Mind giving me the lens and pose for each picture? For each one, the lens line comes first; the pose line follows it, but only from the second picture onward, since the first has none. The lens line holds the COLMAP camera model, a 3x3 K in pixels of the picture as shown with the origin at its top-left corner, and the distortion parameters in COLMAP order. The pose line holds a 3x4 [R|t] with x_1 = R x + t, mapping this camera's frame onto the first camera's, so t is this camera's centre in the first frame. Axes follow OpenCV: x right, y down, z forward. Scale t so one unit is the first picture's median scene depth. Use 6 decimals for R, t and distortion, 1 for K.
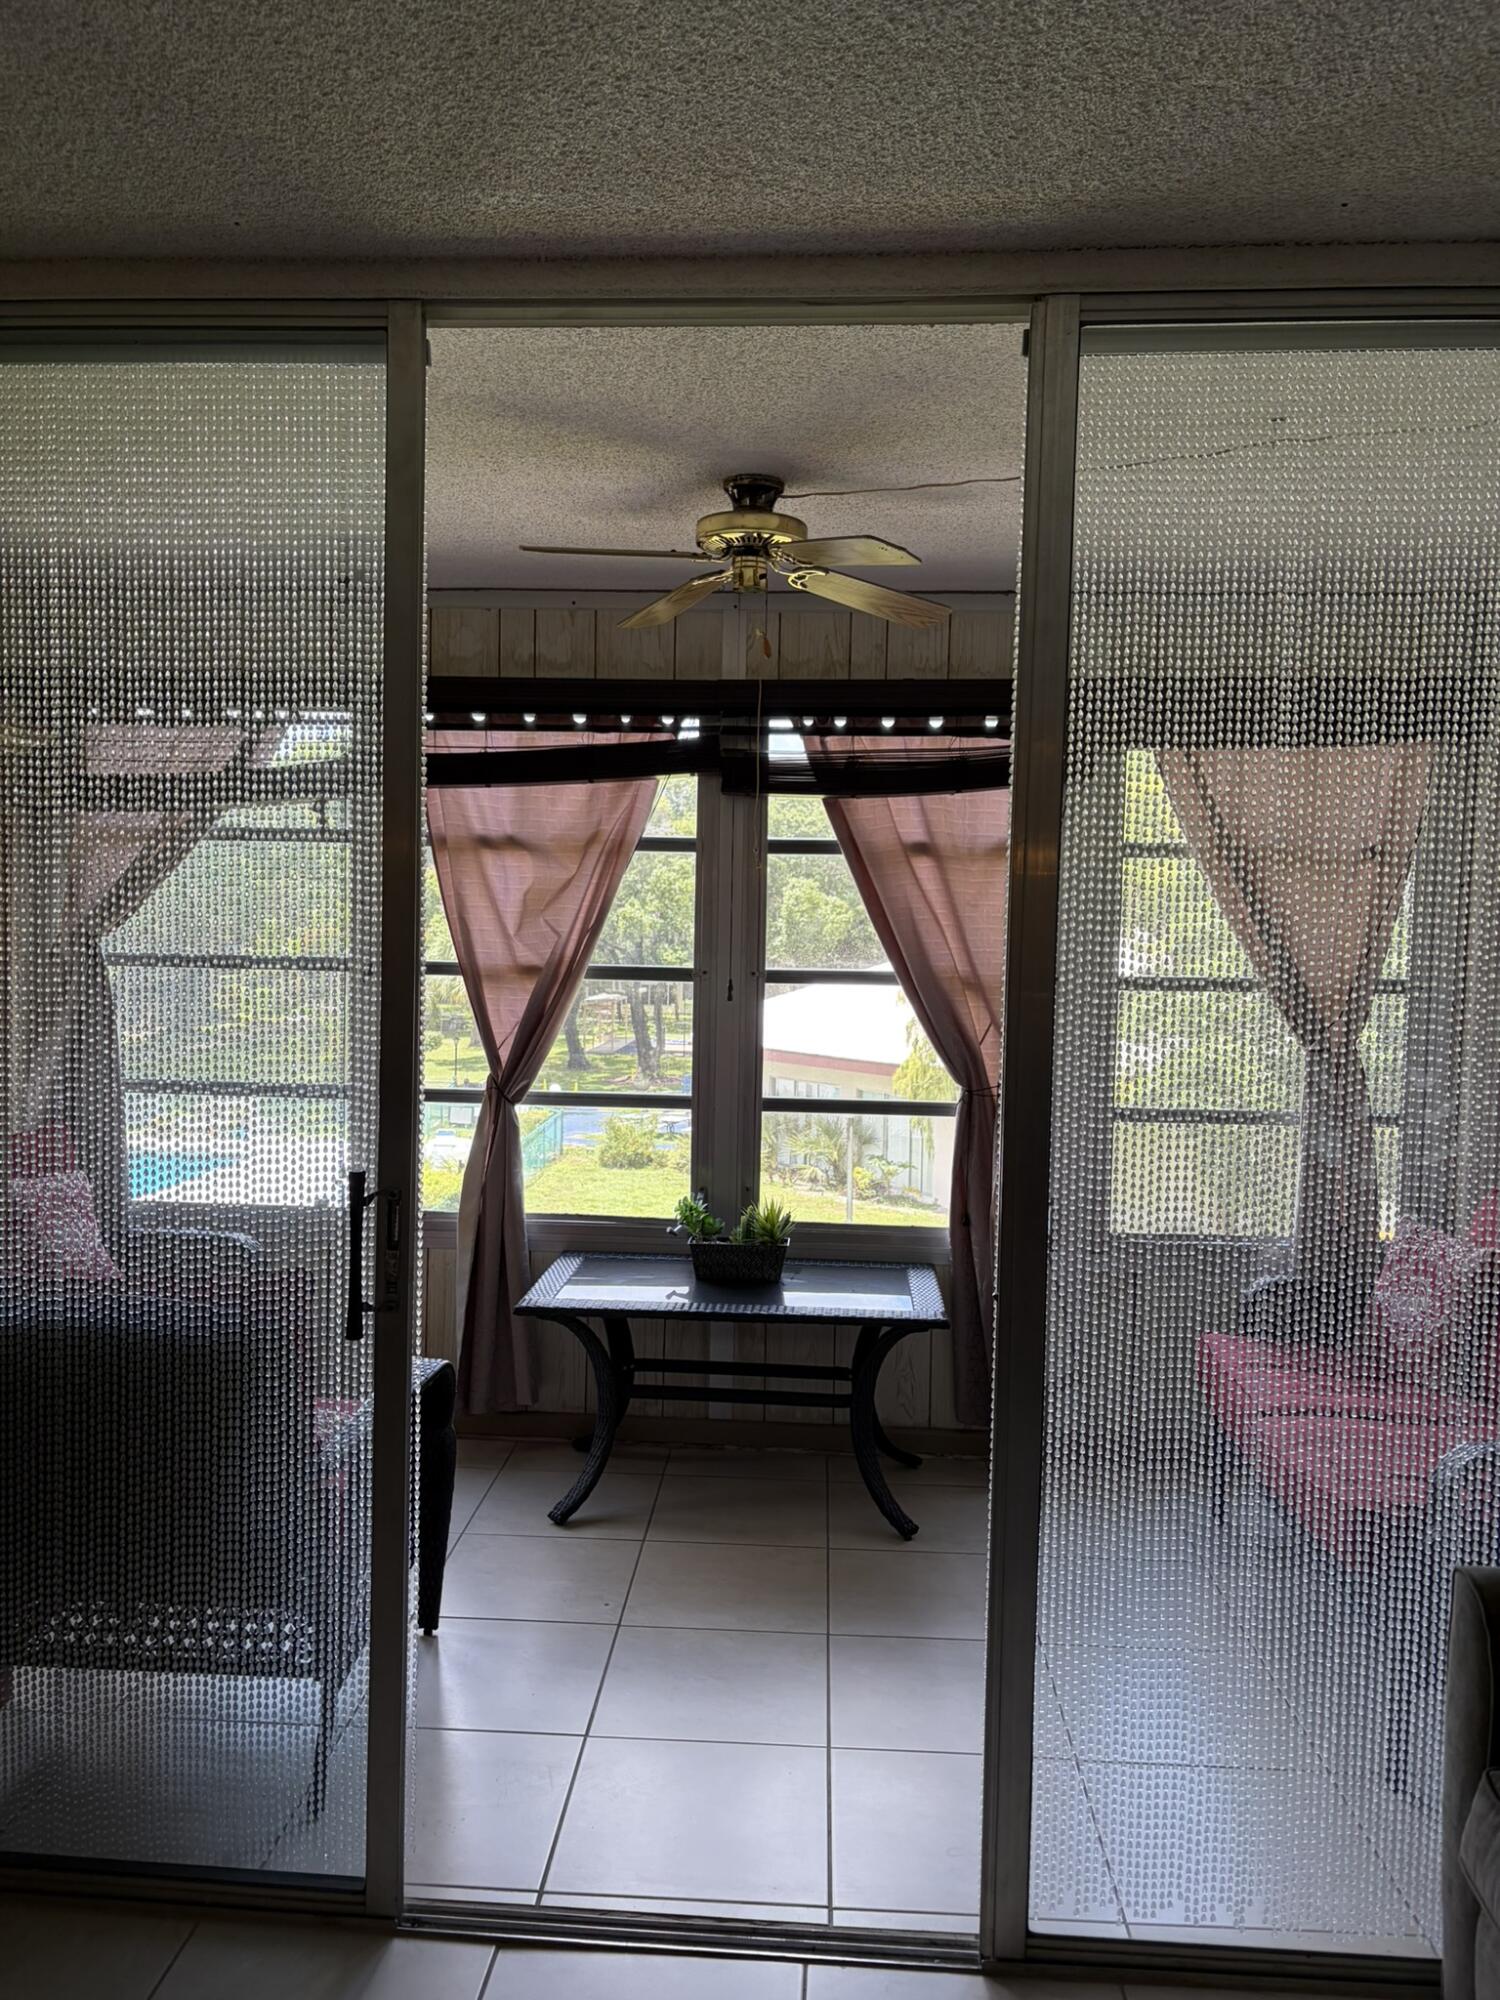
lens RADIAL K [[1517.7, 0, 755.5], [0, 1517.7, 1003.3], [0, 0, 1]] dist [0.000377, -0.001457]
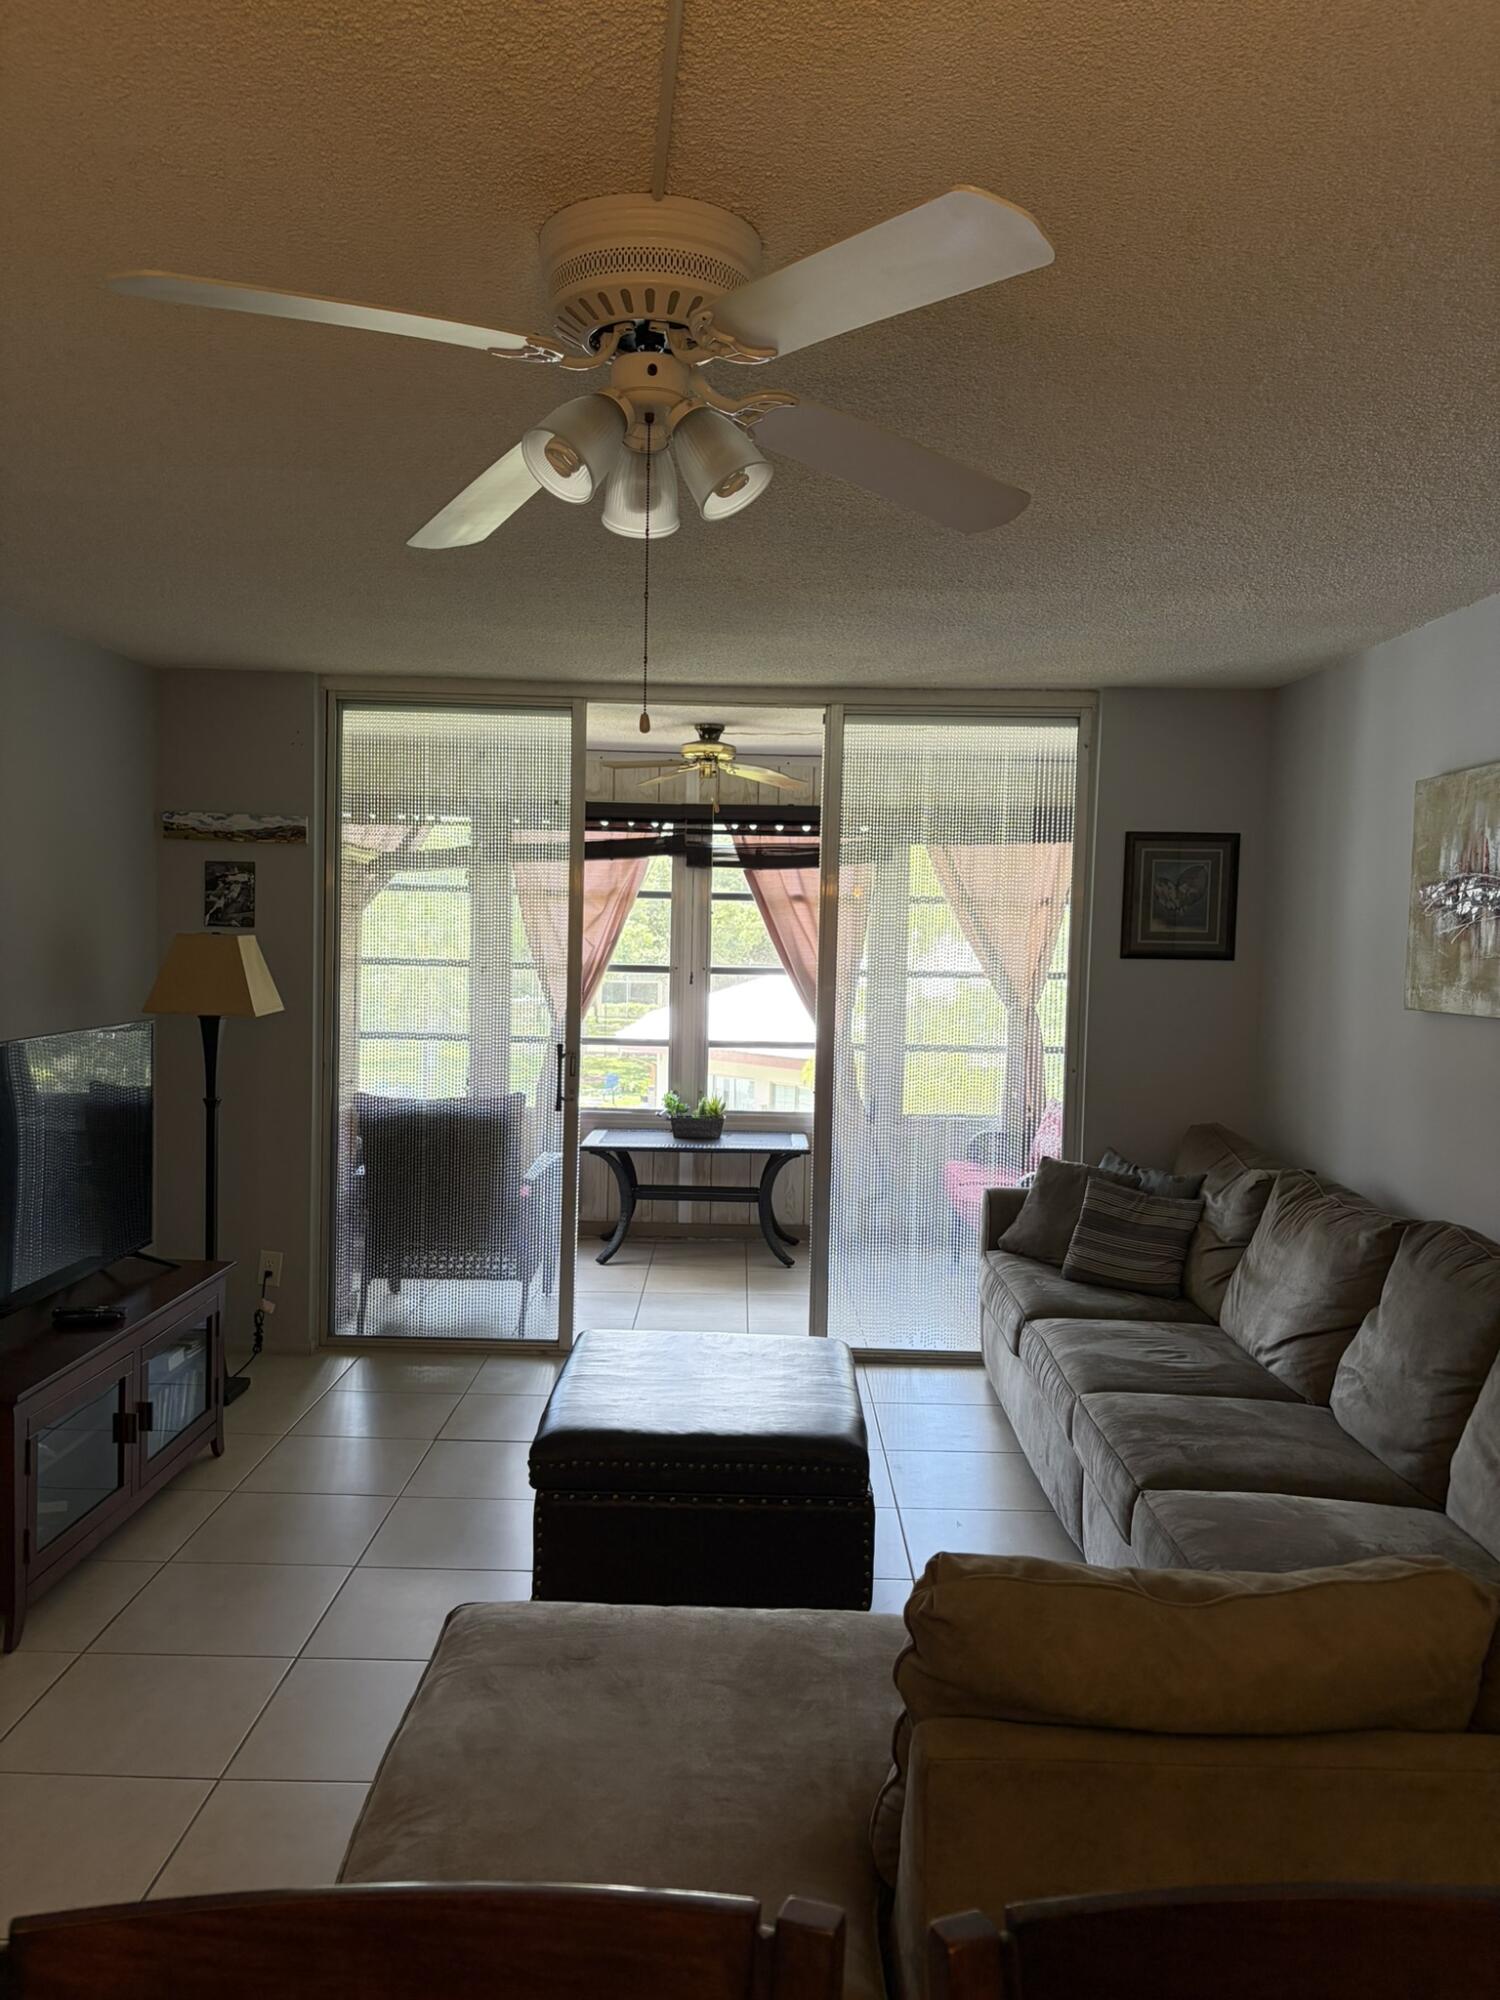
lens RADIAL K [[1517.7, 0, 750.0], [0, 1517.7, 998.5], [0, 0, 1]] dist [0.000377, -0.001457]
pose [[0.998651, -0.000148, 0.051929, -0.039649], [0.000475, 0.999980, -0.006295, 0.026263], [-0.051927, 0.006311, 0.998631, -0.770540]]
